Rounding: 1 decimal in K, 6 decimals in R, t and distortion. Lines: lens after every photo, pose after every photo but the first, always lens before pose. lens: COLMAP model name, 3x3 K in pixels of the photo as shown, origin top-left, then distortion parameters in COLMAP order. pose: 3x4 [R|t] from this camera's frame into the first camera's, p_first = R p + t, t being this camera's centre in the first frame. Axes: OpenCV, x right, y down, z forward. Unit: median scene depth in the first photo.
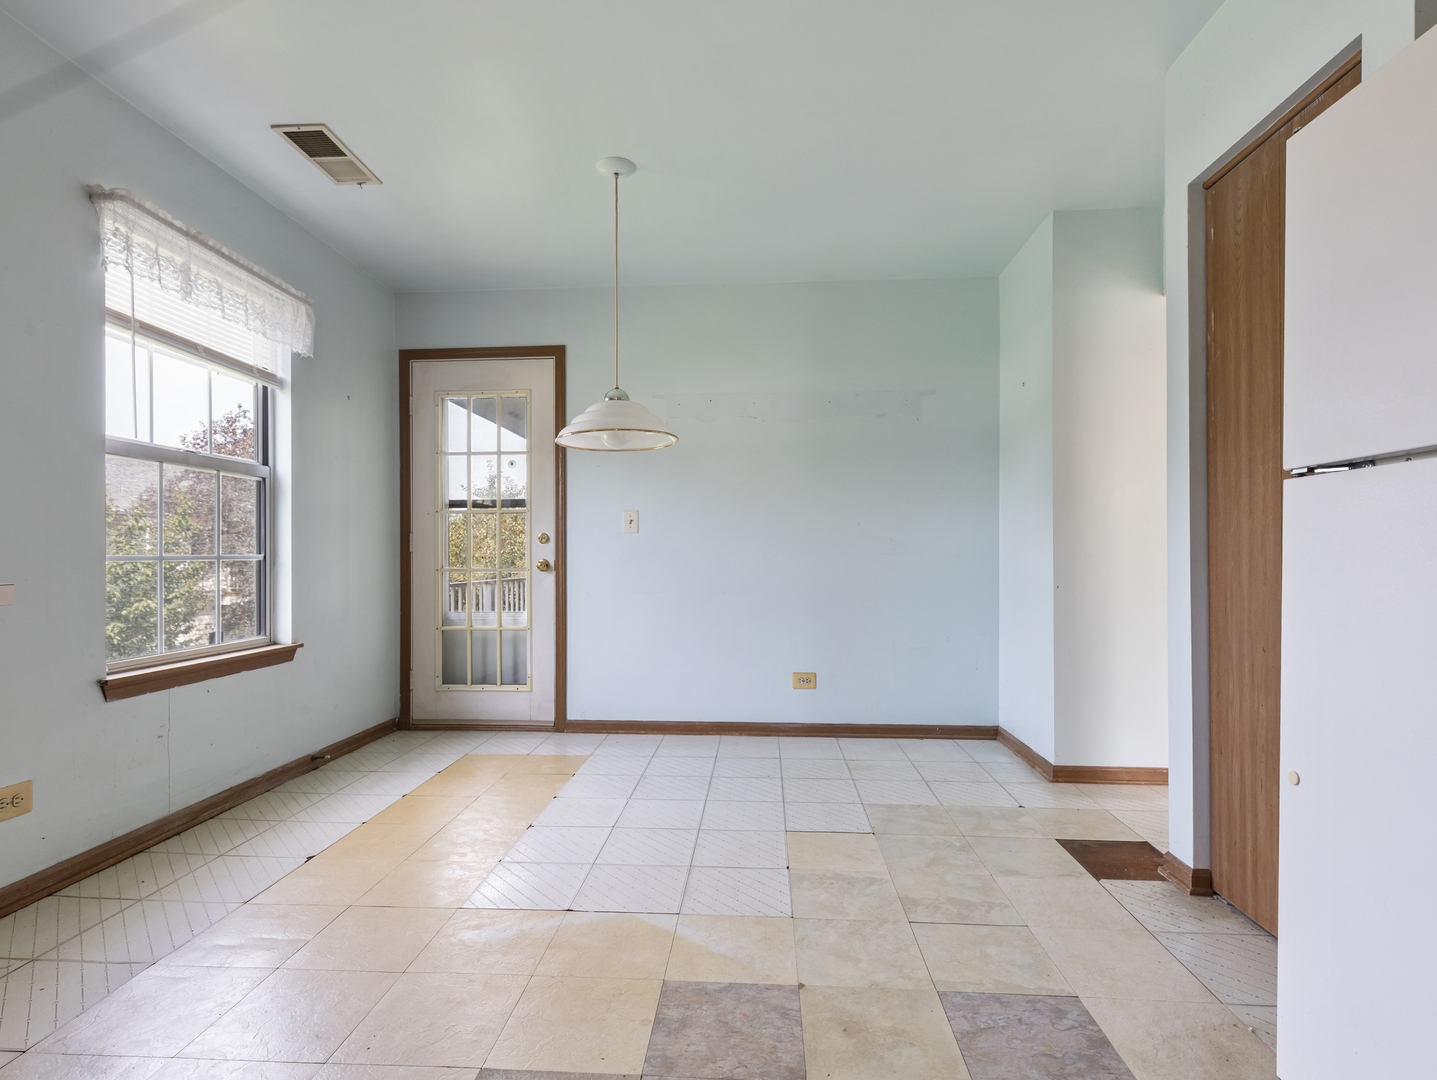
lens RADIAL K [[730.3, 0, 716.0], [0, 730.3, 537.7], [0, 0, 1]] dist [0.002570, -0.000490]
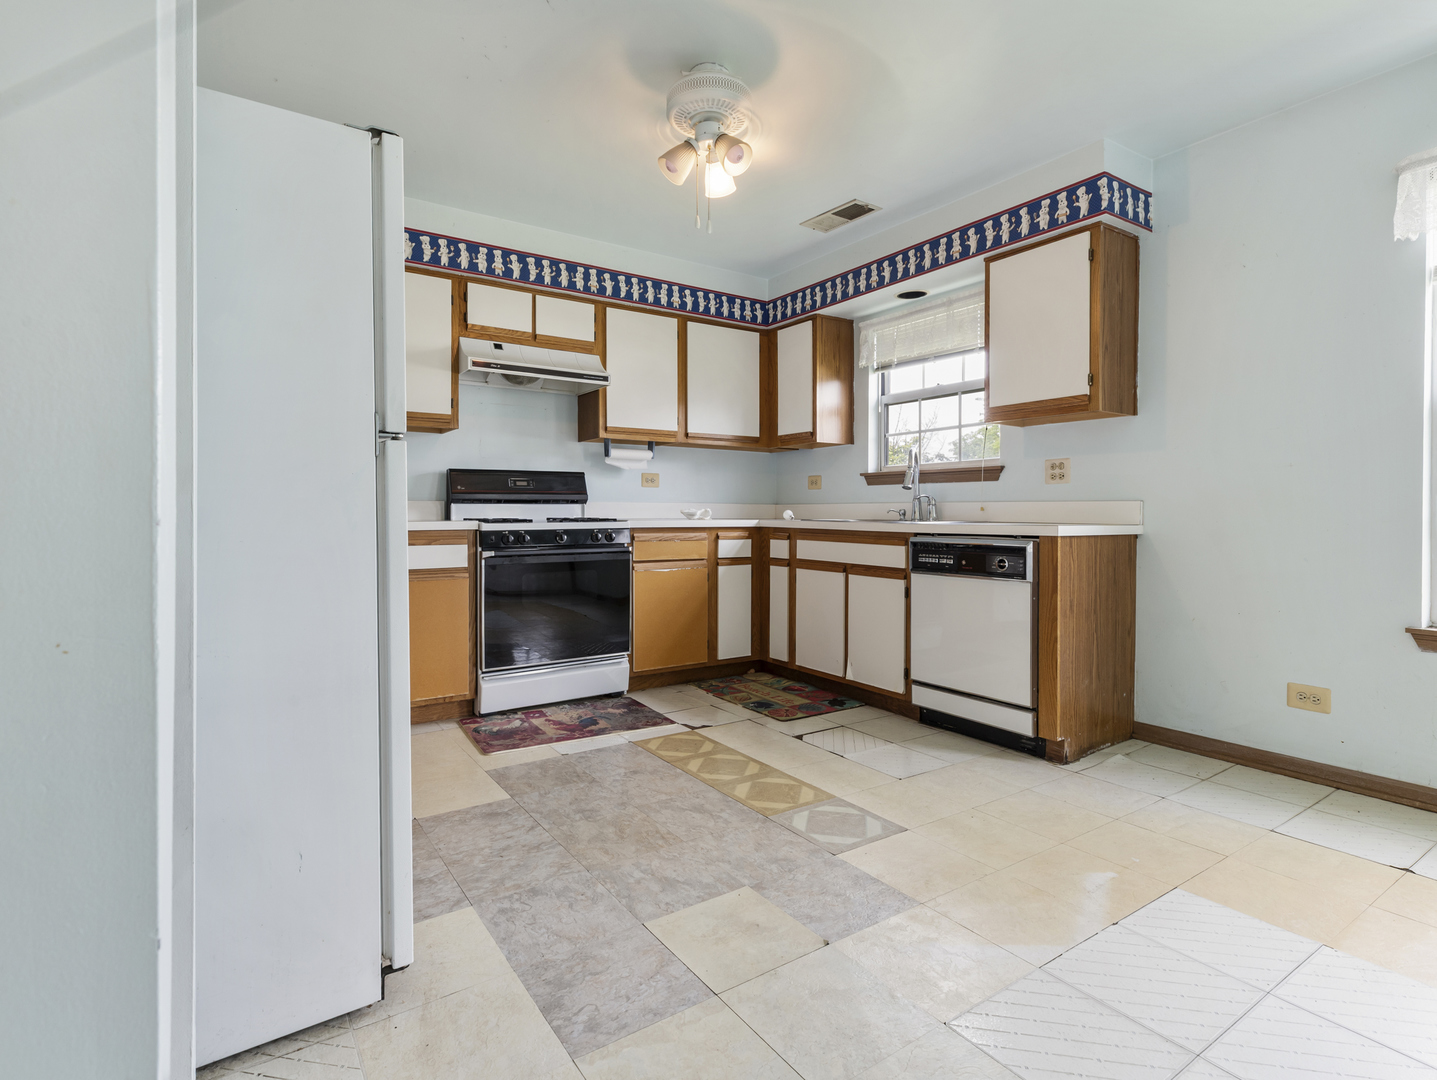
lens RADIAL K [[730.3, 0, 716.0], [0, 730.3, 537.7], [0, 0, 1]] dist [0.002570, -0.000490]
pose [[-0.786050, 0.019895, -0.617843, 0.885154], [0.015598, 0.999802, 0.012350, 0.051692], [0.617966, 0.000070, -0.786204, 1.786318]]
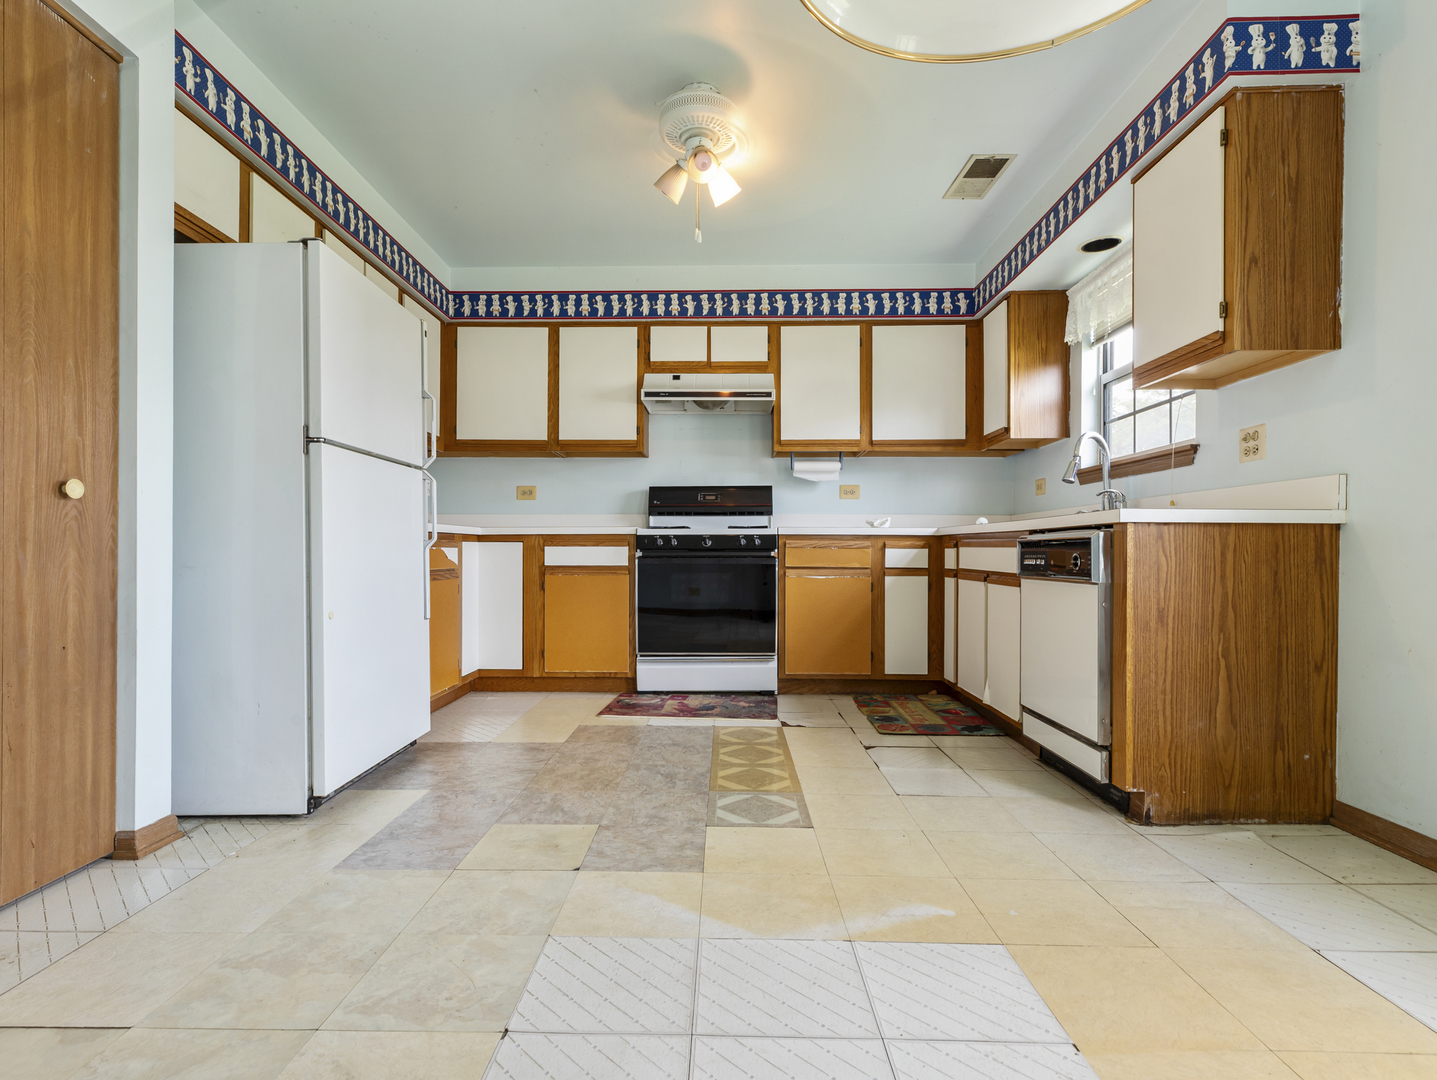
lens RADIAL K [[738.6, 0, 718.1], [0, 738.6, 575.3], [0, 0, 1]] dist [0.002632, 0.000516]
pose [[-0.998643, -0.001140, -0.052067, -0.039455], [-0.001273, 0.999996, 0.002514, 0.179029], [0.052064, 0.002577, -0.998640, 2.242559]]
